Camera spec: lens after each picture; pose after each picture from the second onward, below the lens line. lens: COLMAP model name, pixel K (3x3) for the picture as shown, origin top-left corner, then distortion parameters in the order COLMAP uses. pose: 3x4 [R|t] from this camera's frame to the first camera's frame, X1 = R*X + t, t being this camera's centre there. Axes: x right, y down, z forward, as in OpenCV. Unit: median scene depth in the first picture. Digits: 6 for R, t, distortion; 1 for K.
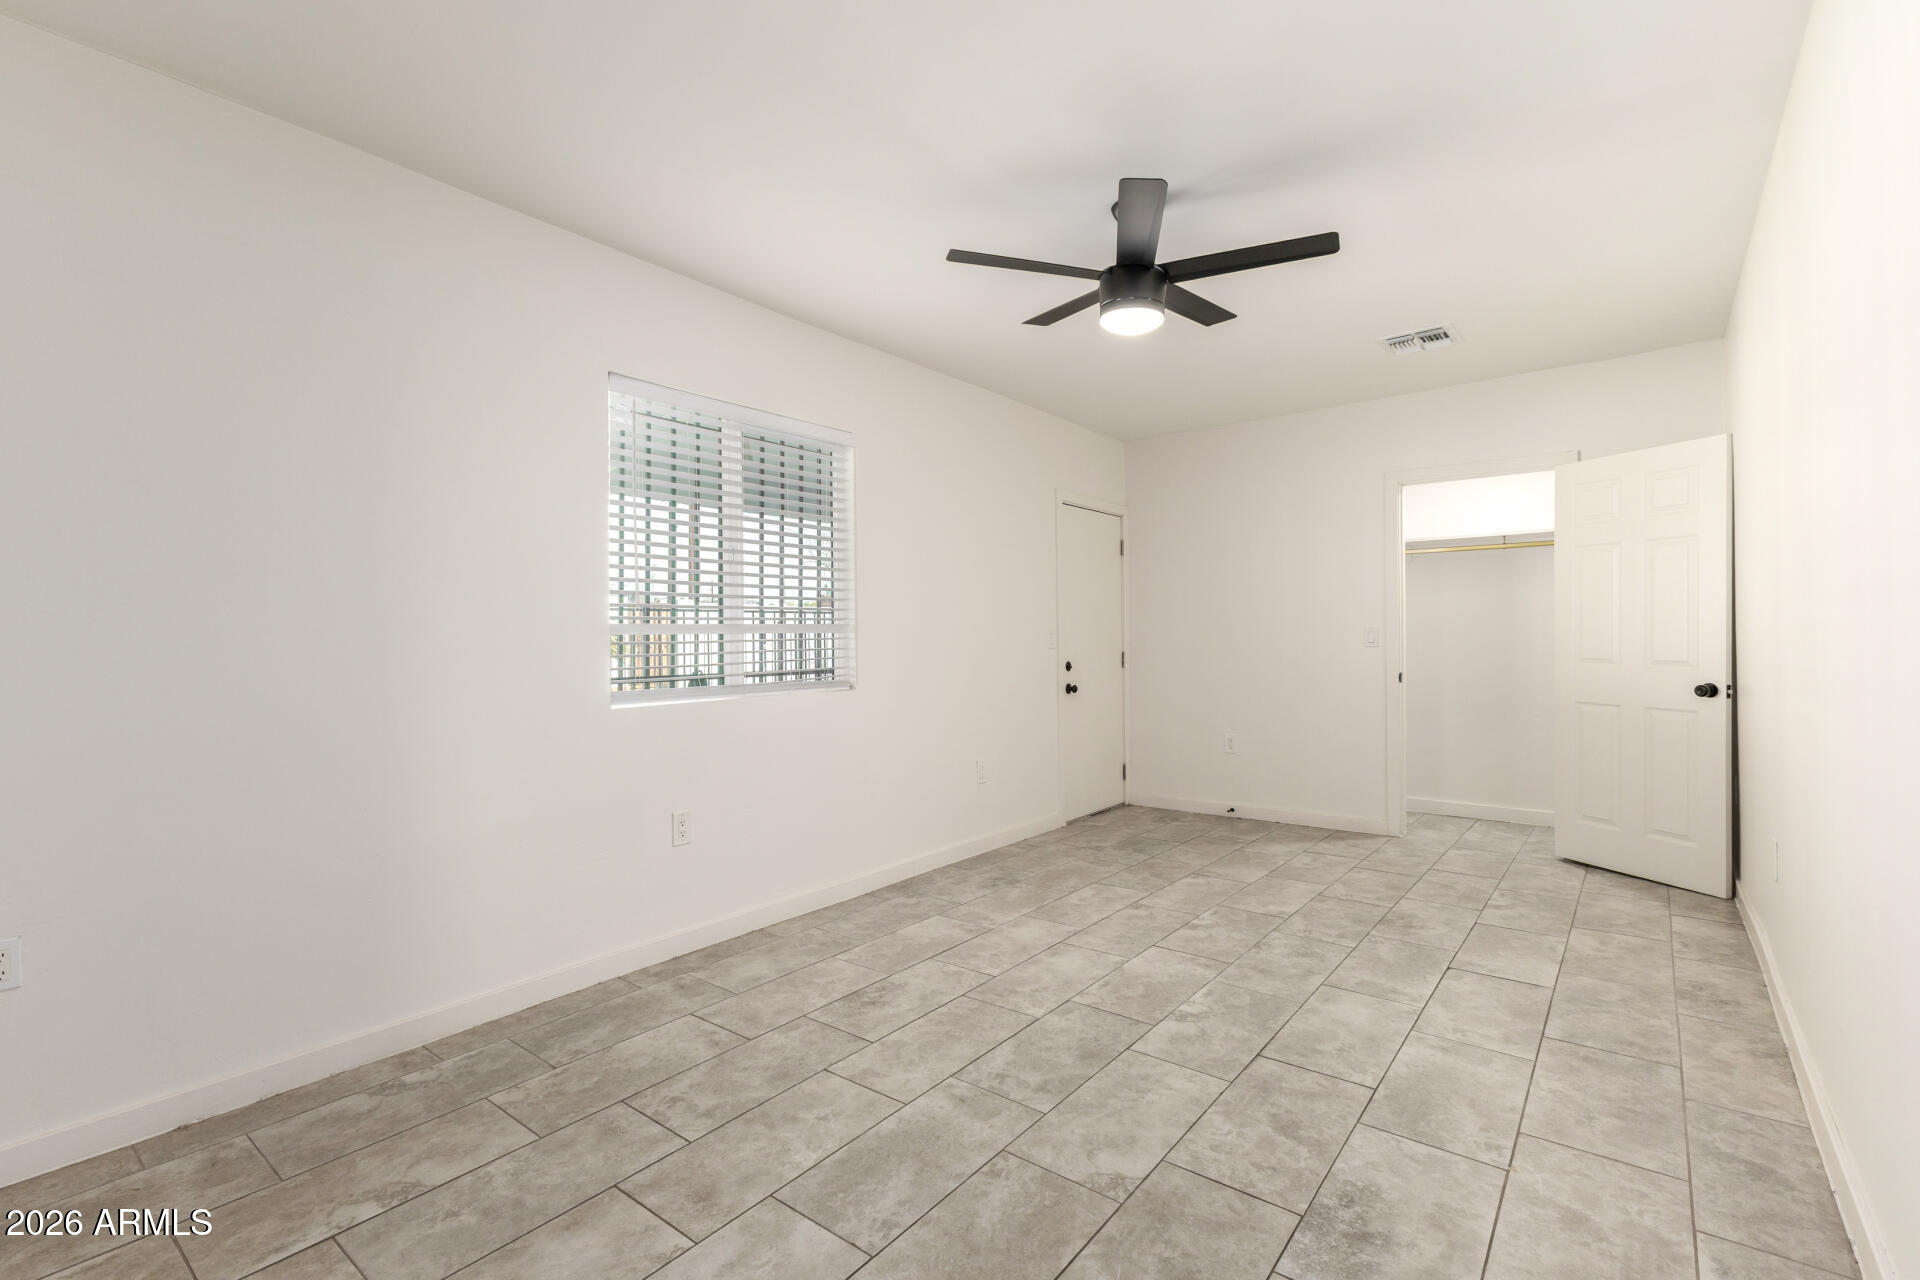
lens RADIAL K [[833.9, 0, 963.7], [0, 833.9, 652.6], [0, 0, 1]] dist [0.013367, -0.001202]
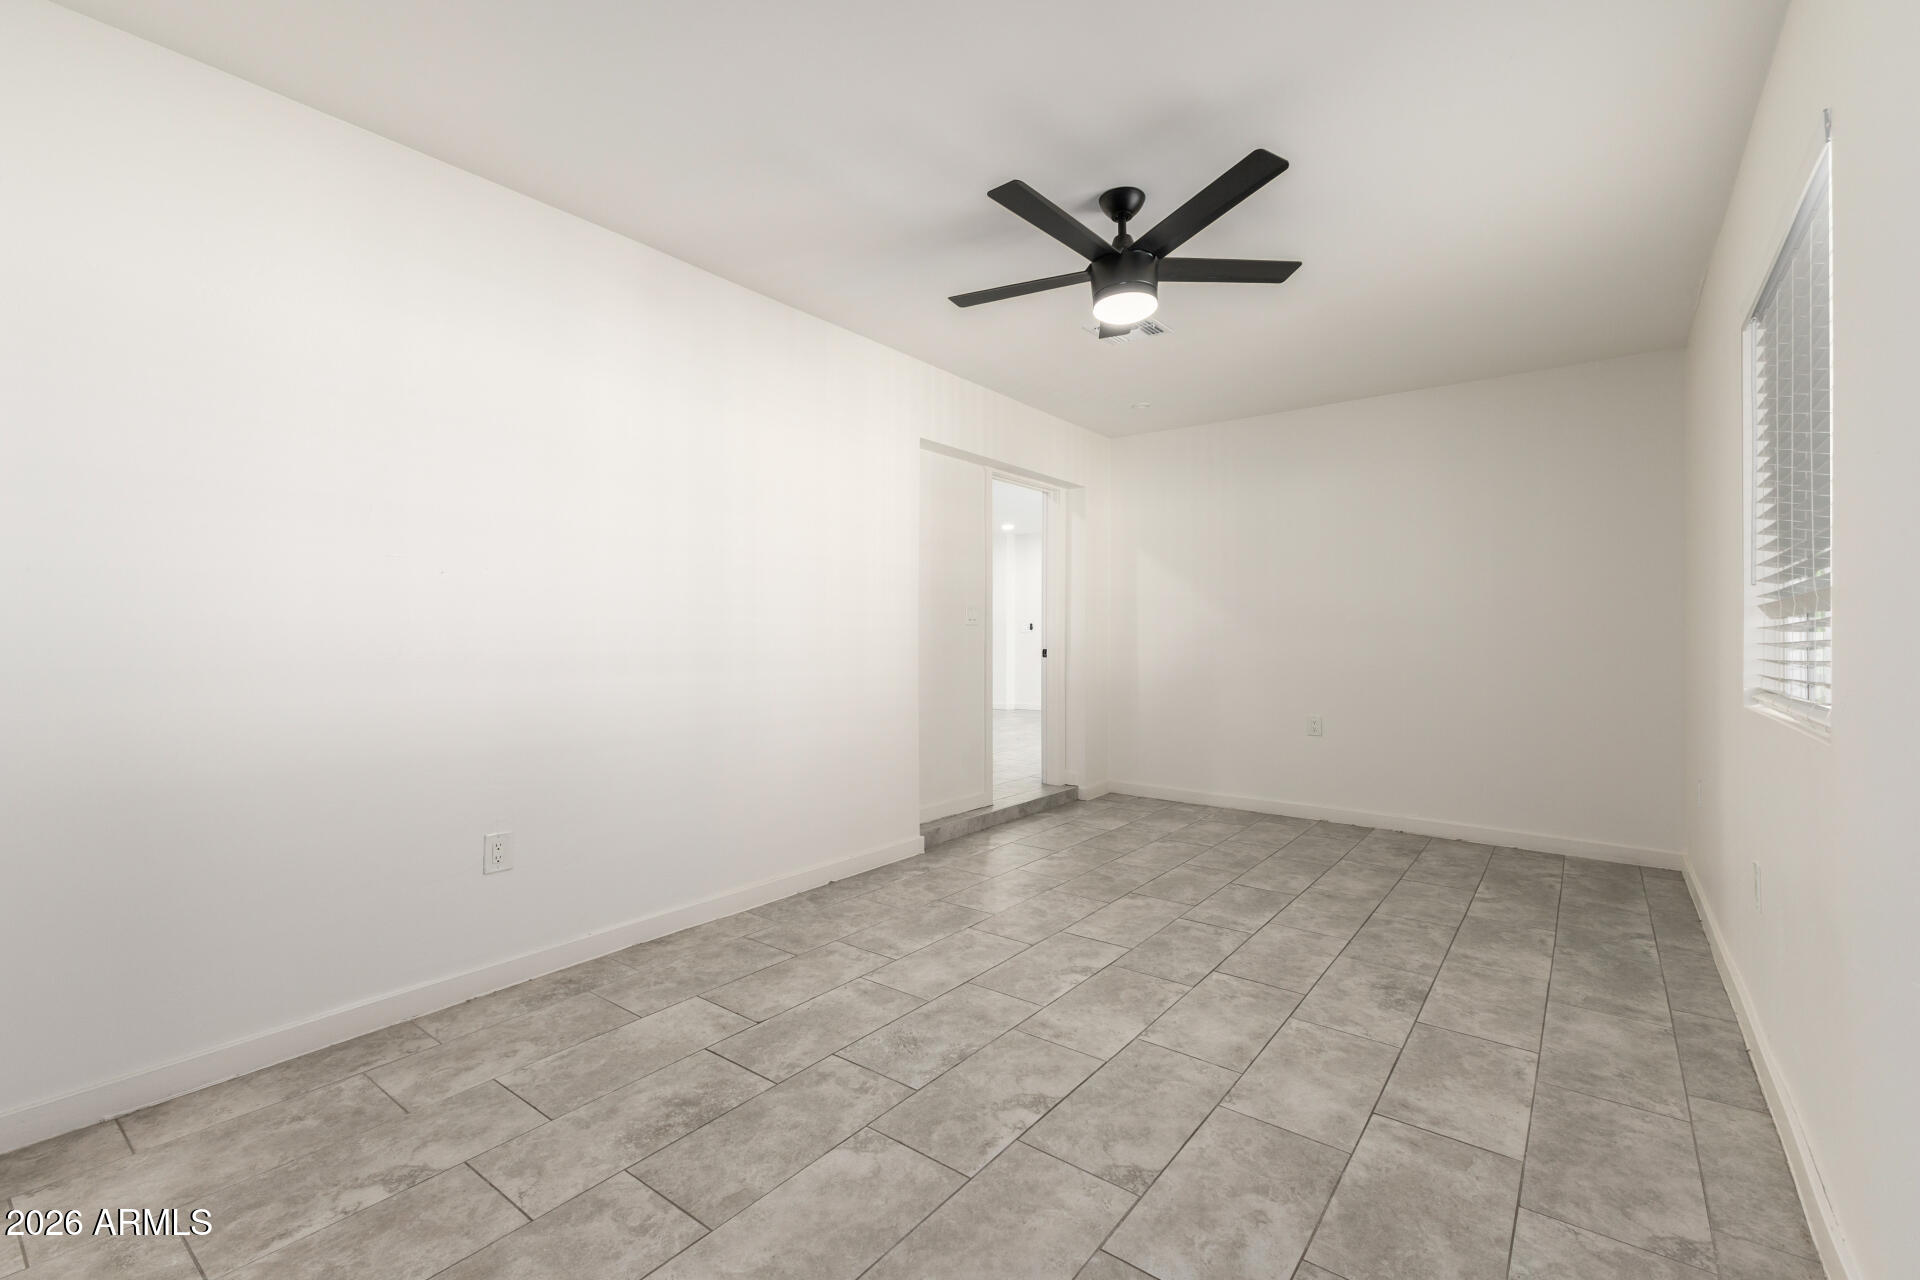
lens RADIAL K [[833.9, 0, 963.7], [0, 833.9, 652.6], [0, 0, 1]] dist [0.013367, -0.001202]
pose [[-0.999569, 0.008780, -0.028026, 0.425895], [0.007855, 0.999427, 0.032928, -0.022528], [0.028299, 0.032693, -0.999065, 1.978383]]
